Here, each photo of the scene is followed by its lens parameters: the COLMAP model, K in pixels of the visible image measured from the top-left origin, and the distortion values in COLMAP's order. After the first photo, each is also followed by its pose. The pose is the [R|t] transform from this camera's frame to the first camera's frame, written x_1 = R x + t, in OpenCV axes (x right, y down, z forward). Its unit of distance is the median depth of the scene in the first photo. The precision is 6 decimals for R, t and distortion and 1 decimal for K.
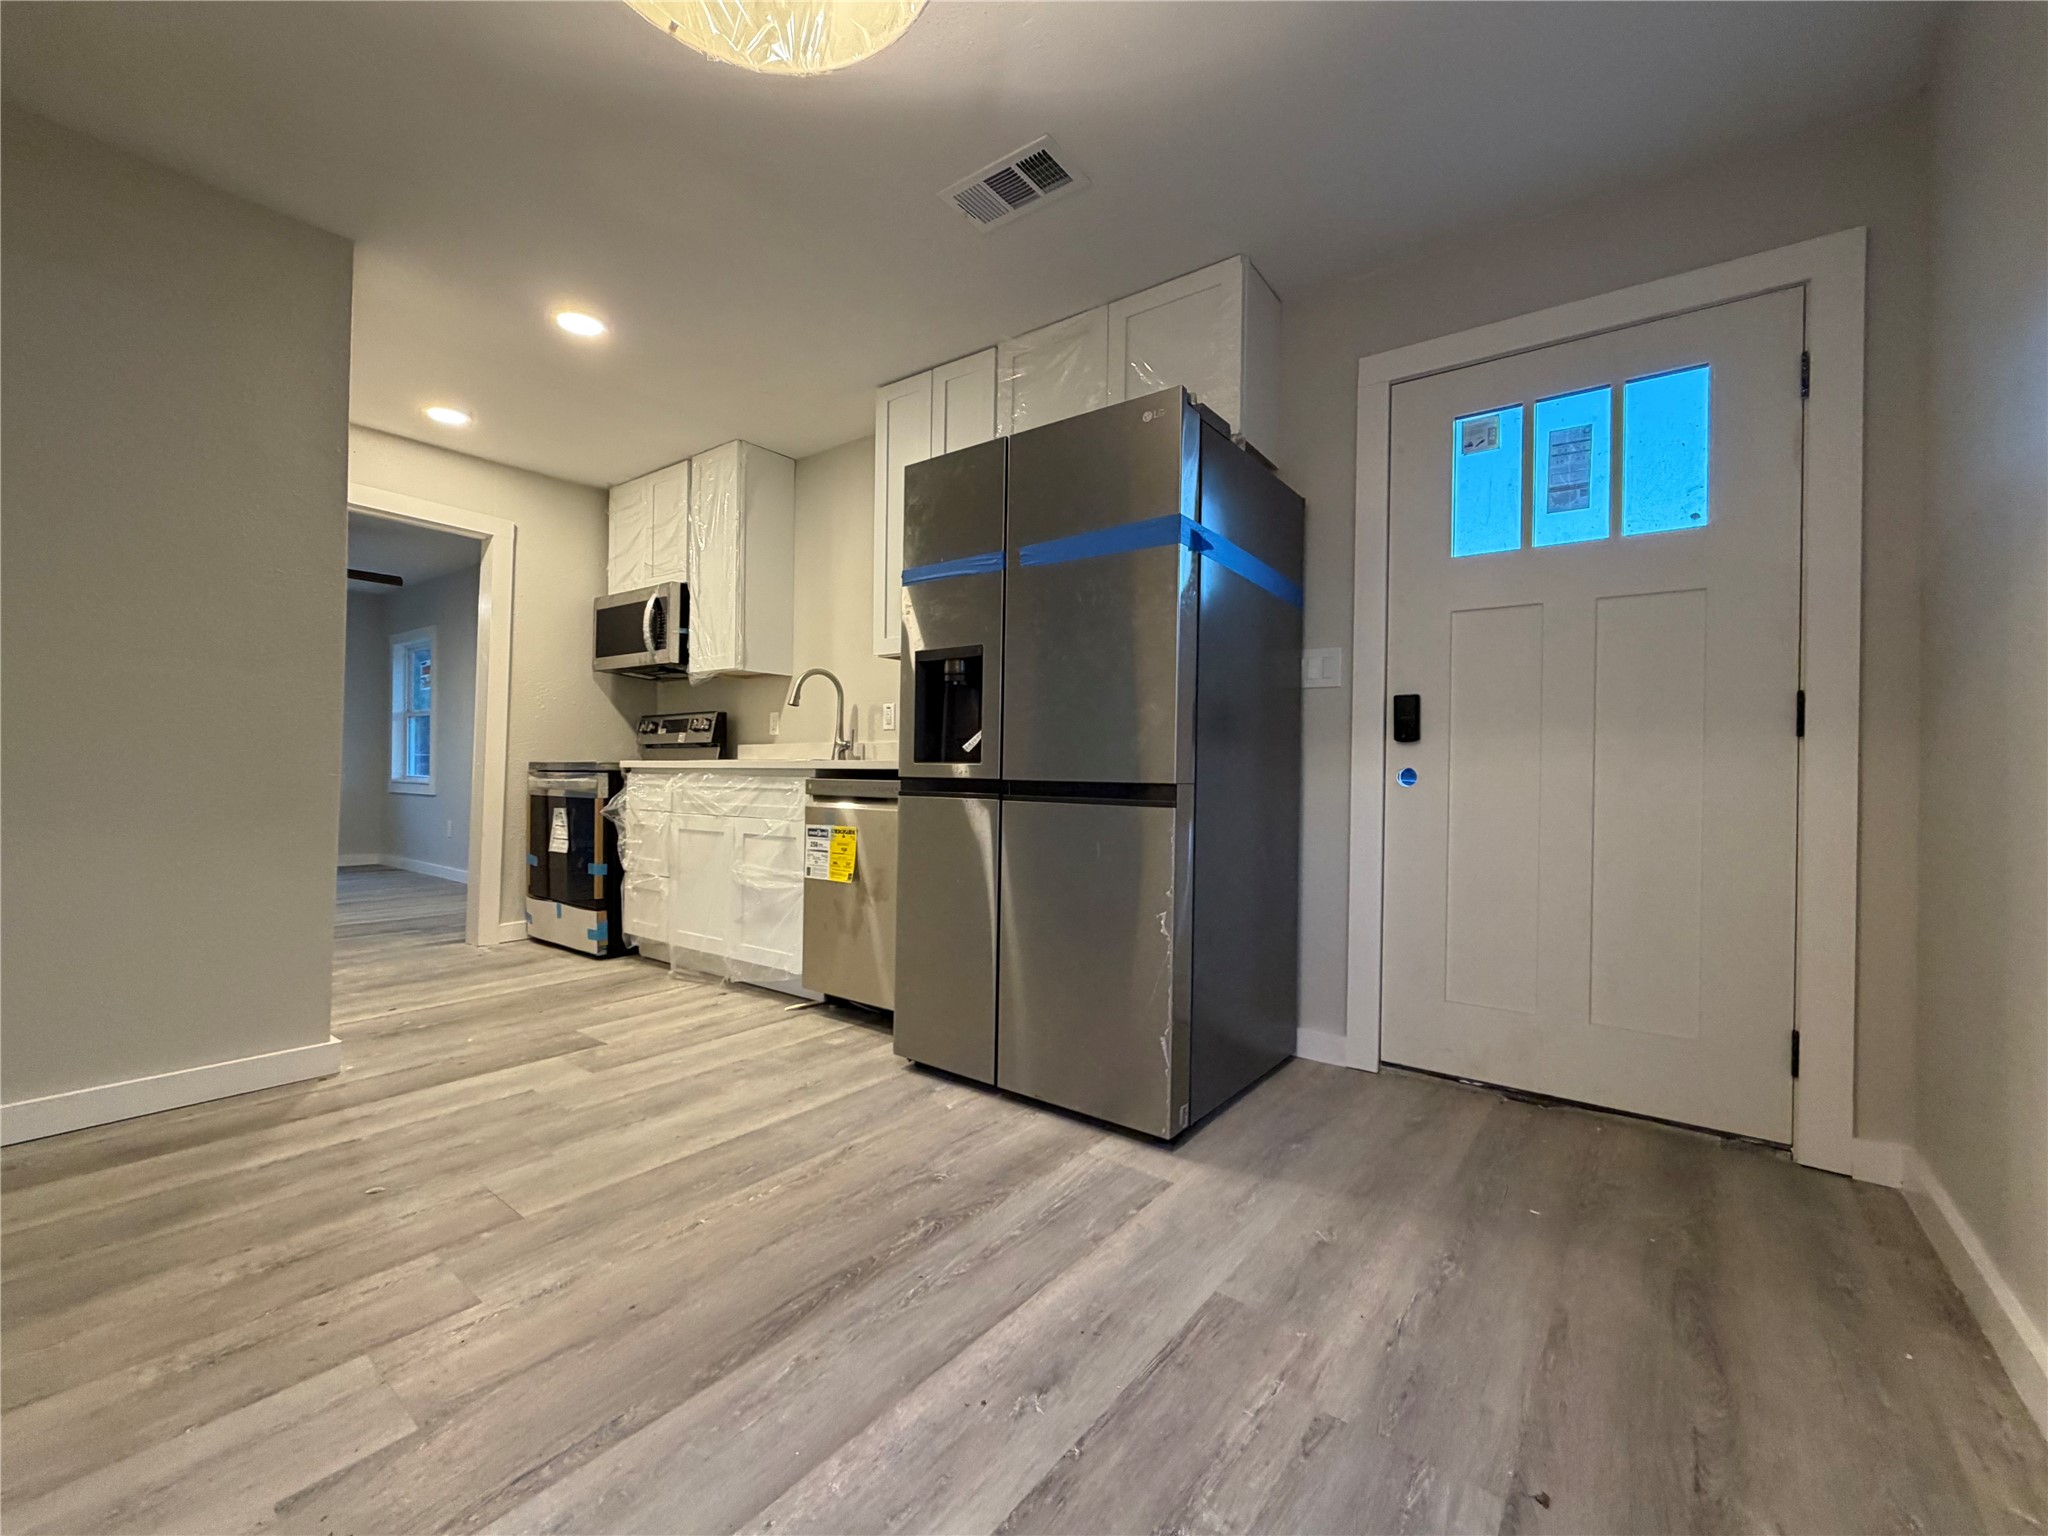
lens RADIAL K [[843.2, 0, 1024.0], [0, 843.2, 768.0], [0, 0, 1]] dist [-0.001841, -0.000072]
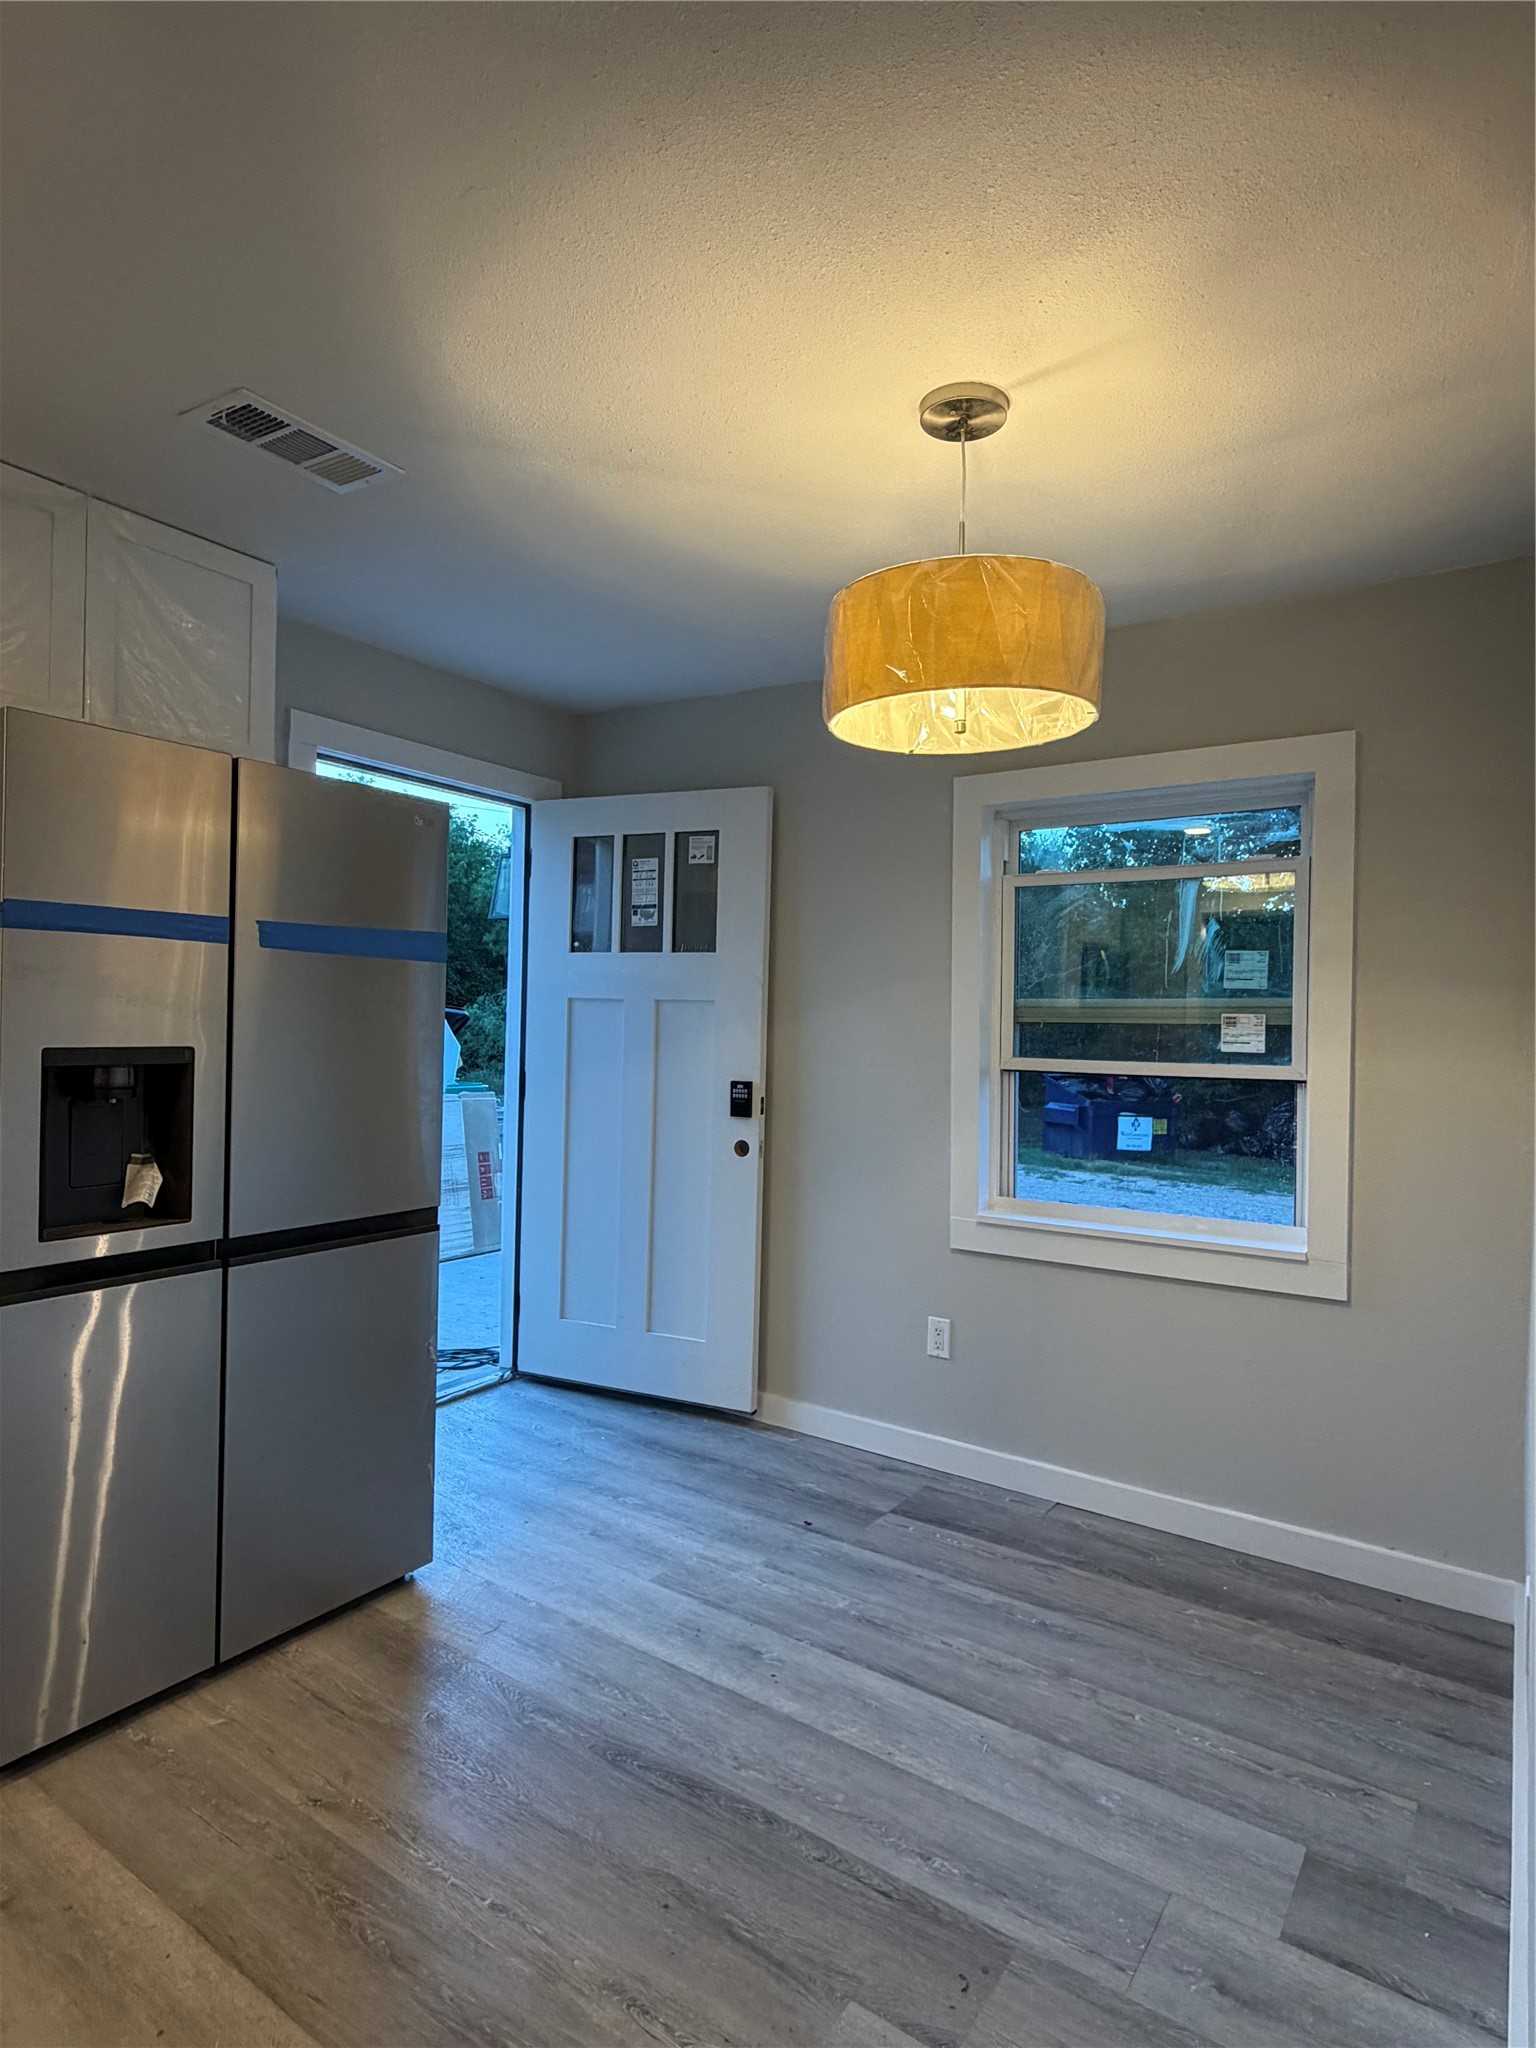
lens RADIAL K [[1133.8, 0, 768.0], [0, 1133.8, 1024.0], [0, 0, 1]] dist [-0.000805, 0.001333]
pose [[-0.059987, -0.024047, 0.997909, -1.561389], [-0.032310, 0.999233, 0.022137, -0.318382], [-0.997676, -0.030914, -0.060718, 0.929551]]
